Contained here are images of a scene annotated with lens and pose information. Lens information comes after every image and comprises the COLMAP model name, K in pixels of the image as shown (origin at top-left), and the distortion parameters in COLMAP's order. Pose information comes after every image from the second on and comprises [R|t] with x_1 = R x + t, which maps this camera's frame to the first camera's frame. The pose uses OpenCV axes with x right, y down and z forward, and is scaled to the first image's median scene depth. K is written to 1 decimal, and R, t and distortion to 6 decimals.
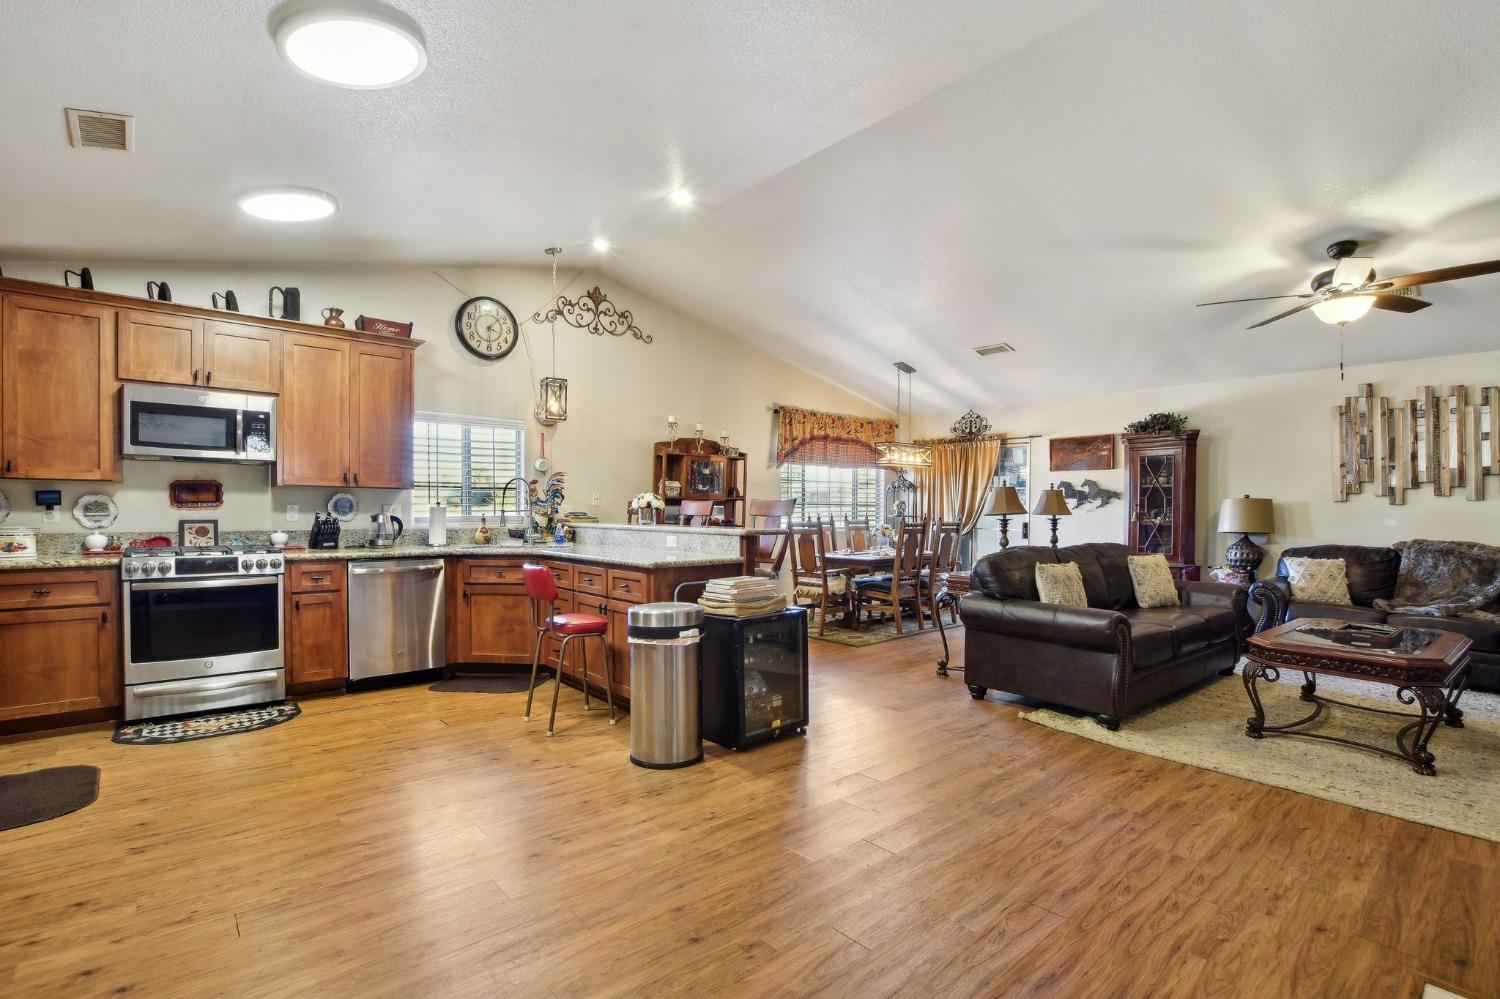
lens RADIAL K [[699.8, 0, 746.5], [0, 699.8, 527.6], [0, 0, 1]] dist [-0.022633, 0.001279]
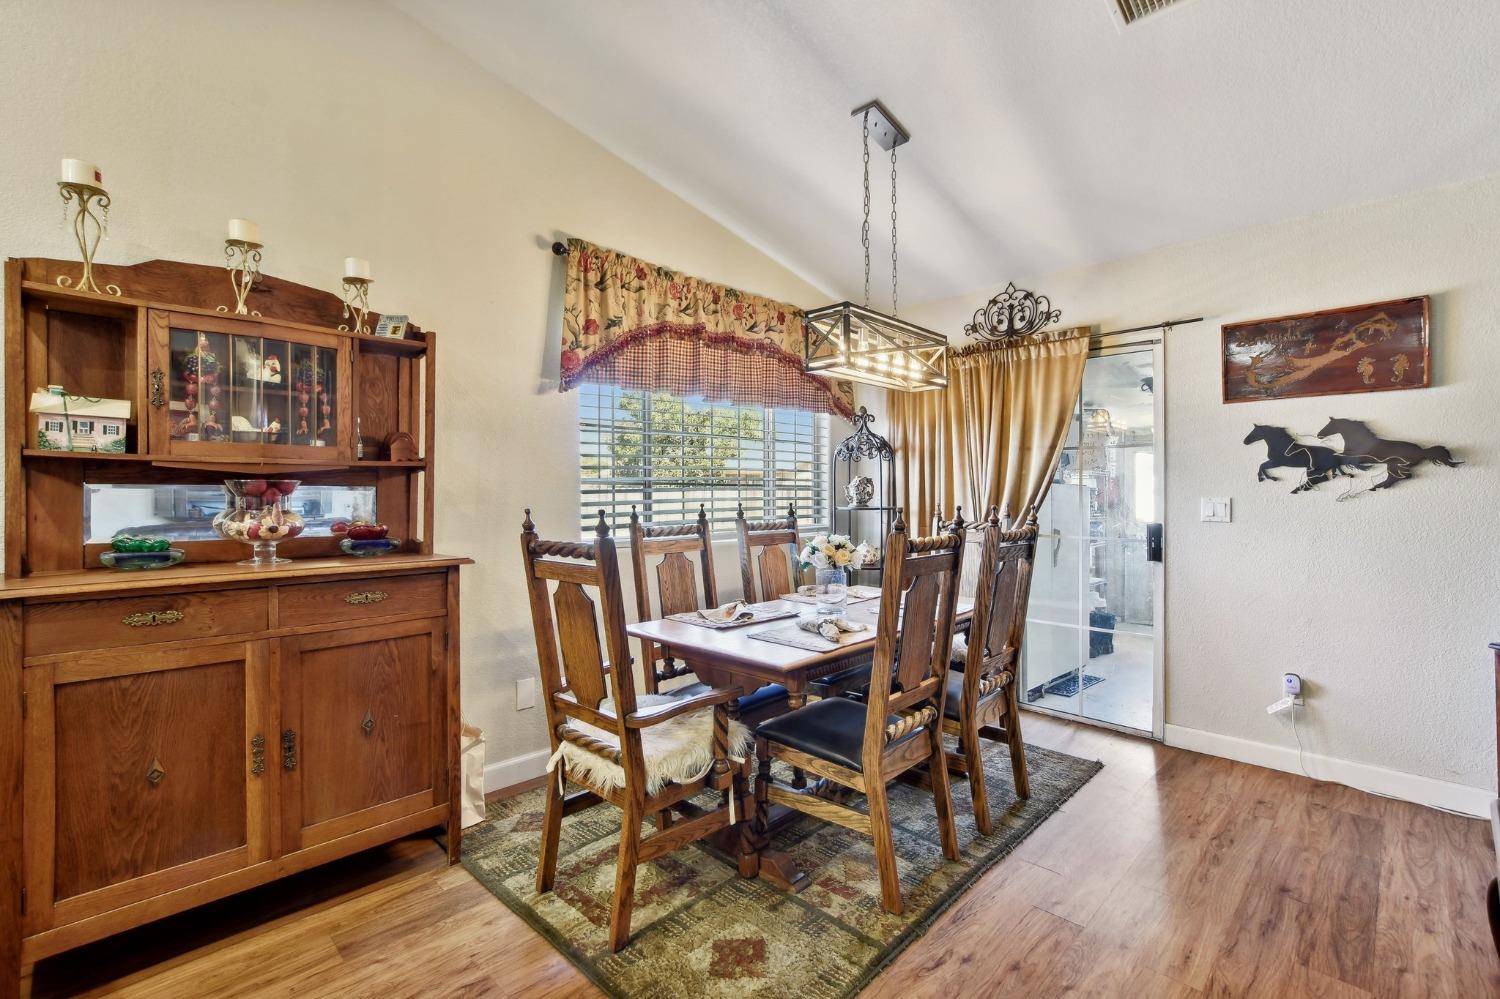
lens RADIAL K [[679.1, 0, 749.5], [0, 679.1, 491.3], [0, 0, 1]] dist [-0.000130, 0.000114]
pose [[0.996429, -0.003941, 0.084345, 0.200837], [0.006498, 0.999527, -0.030064, -0.029201], [-0.084187, 0.030505, 0.995983, 1.056167]]
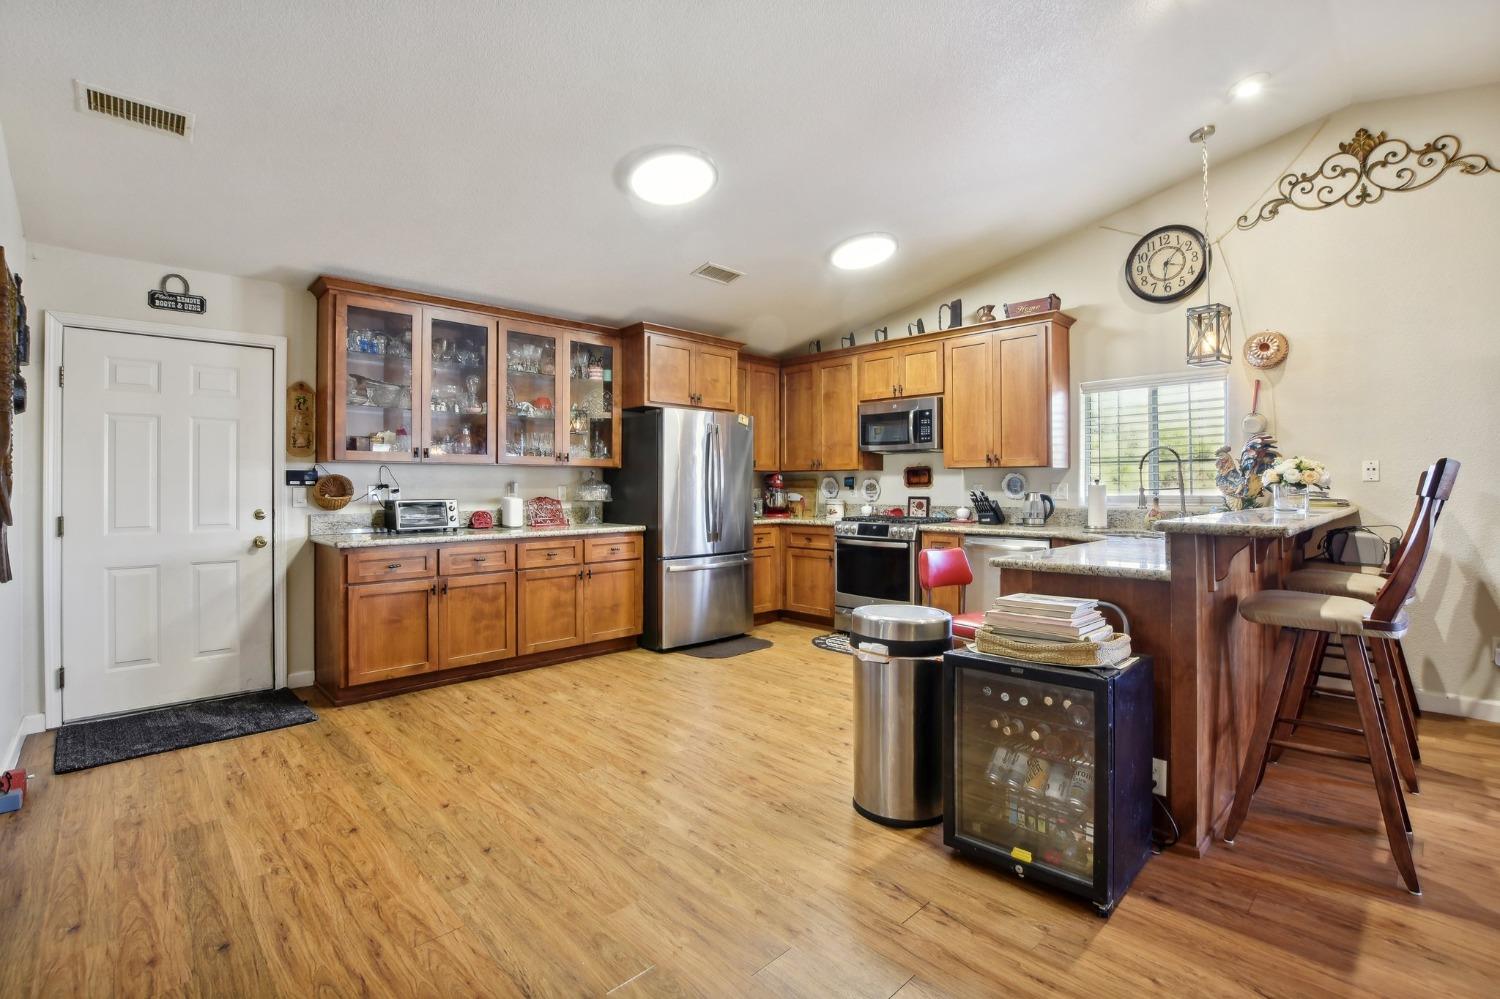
lens RADIAL K [[679.9, 0, 742.9], [0, 679.9, 481.2], [0, 0, 1]] dist [-0.021008, 0.000810]
pose [[0.047163, -0.013940, -0.998790, 0.485902], [-0.022697, 0.999630, -0.015023, -0.013468], [0.998629, 0.023378, 0.046829, 0.600012]]
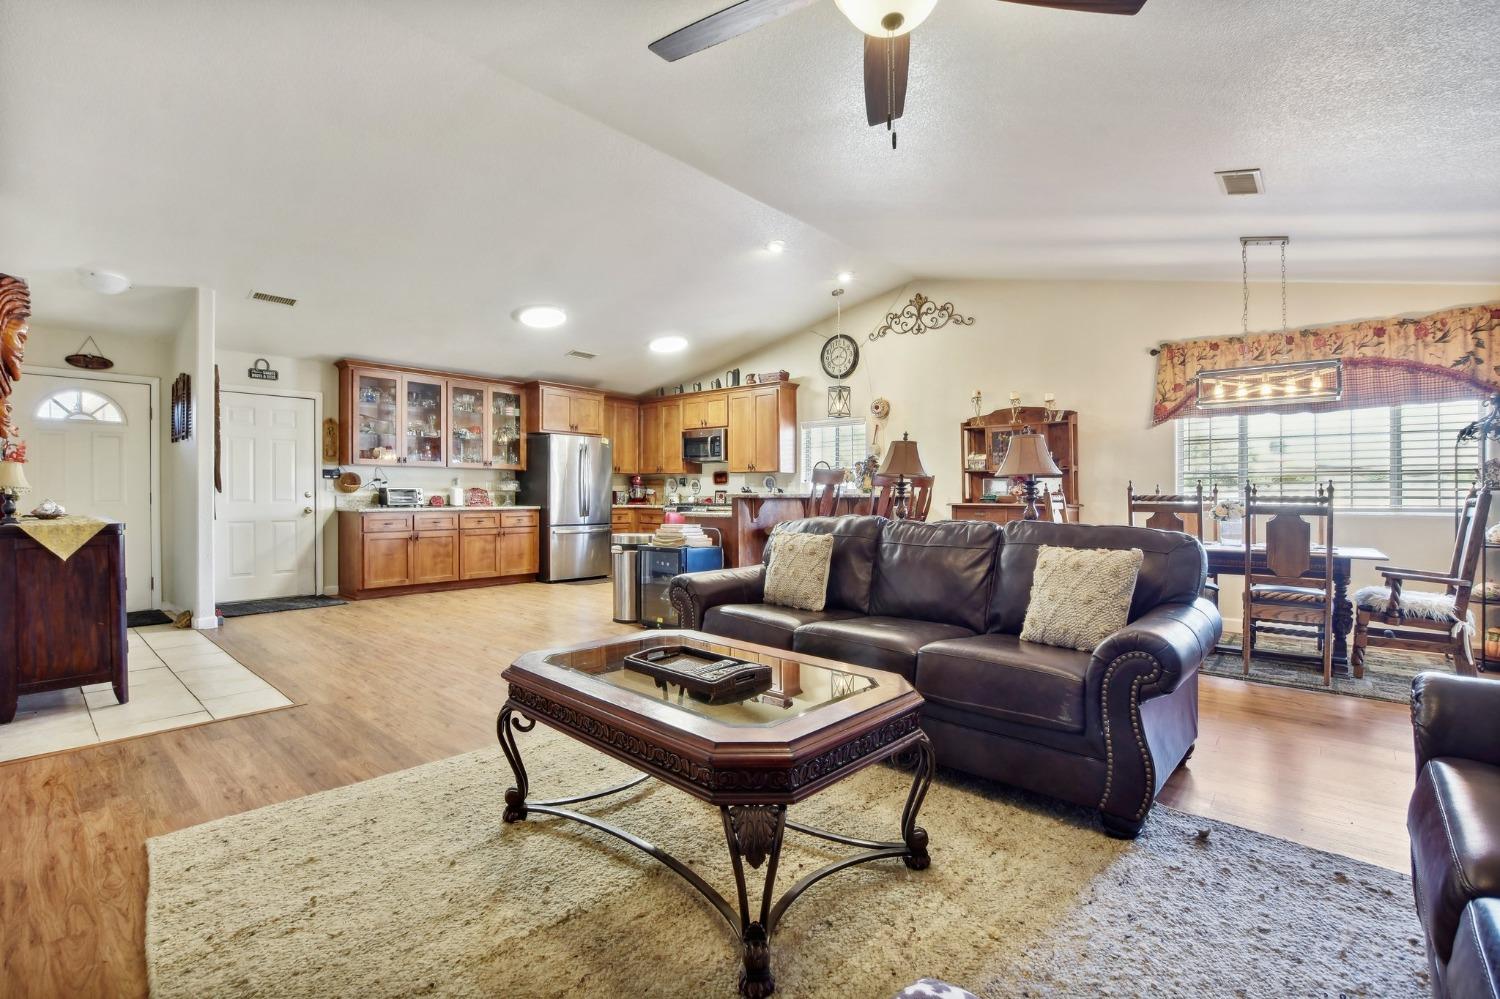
lens RADIAL K [[669.6, 0, 738.8], [0, 669.6, 504.7], [0, 0, 1]] dist [-0.017624, 0.000314]
pose [[0.124784, 0.012298, -0.992108, 1.211548], [-0.029603, 0.999524, 0.008667, 0.012225], [0.991742, 0.028288, 0.125089, 0.799561]]
